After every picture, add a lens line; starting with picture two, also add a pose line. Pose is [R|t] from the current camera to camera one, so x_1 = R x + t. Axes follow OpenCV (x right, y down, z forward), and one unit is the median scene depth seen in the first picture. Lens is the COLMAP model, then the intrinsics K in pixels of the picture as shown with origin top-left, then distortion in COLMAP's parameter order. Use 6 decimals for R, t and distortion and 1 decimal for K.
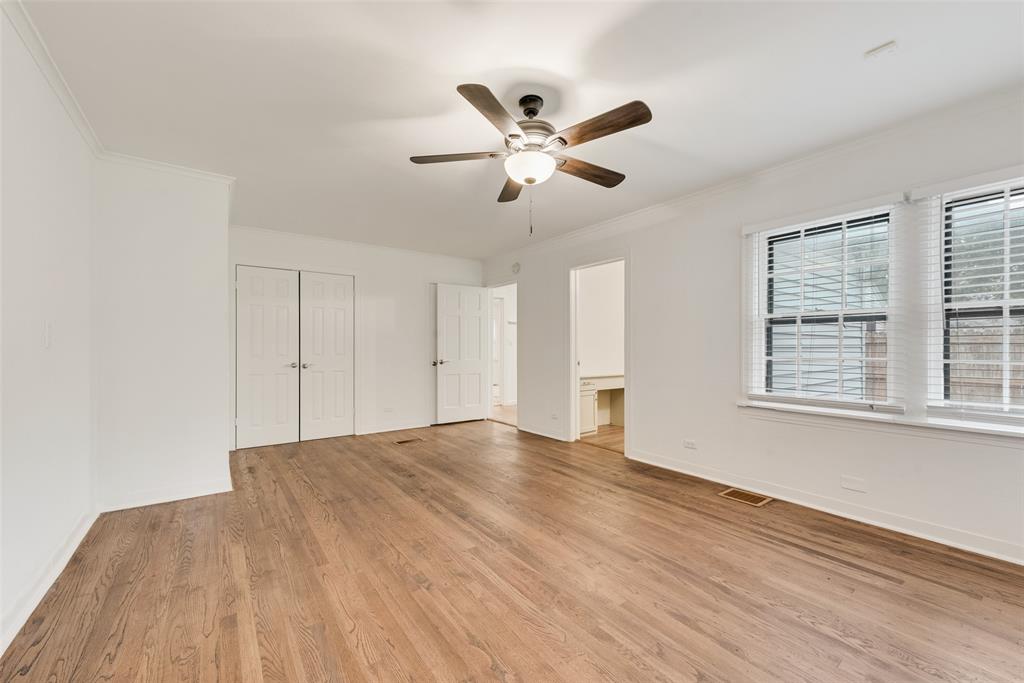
lens RADIAL K [[408.7, 0, 511.5], [0, 408.7, 346.4], [0, 0, 1]] dist [0.000289, 0.000004]
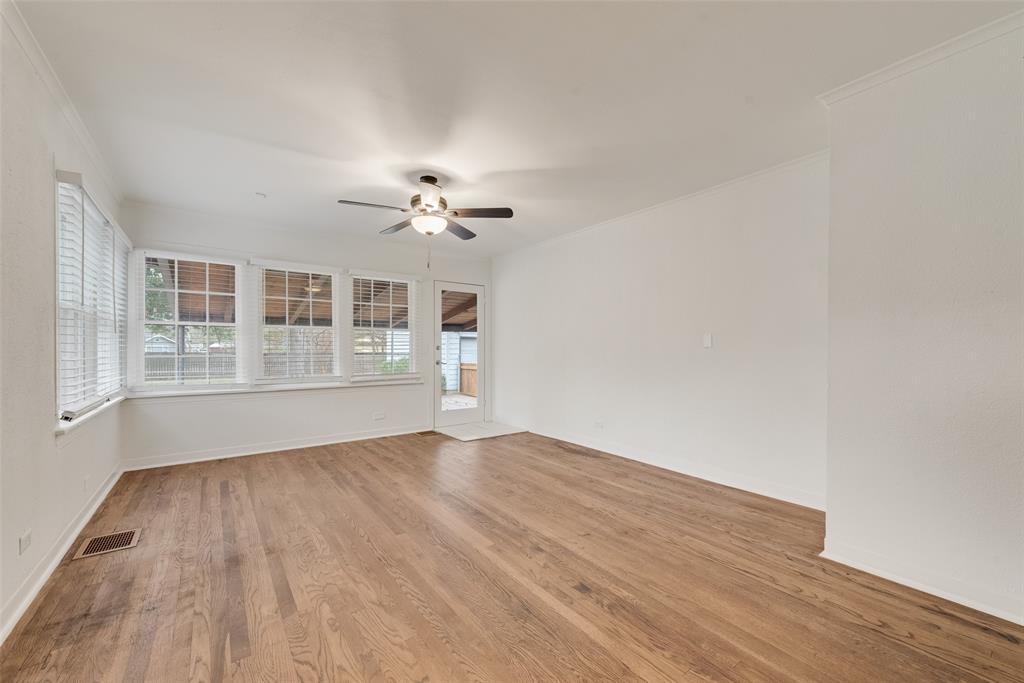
lens RADIAL K [[408.7, 0, 511.5], [0, 408.7, 346.4], [0, 0, 1]] dist [0.000289, 0.000004]
pose [[-0.999999, -0.000970, -0.001200, -0.185086], [-0.000957, 0.999941, -0.010782, 0.011798], [0.001210, -0.010781, -0.999941, 1.869117]]
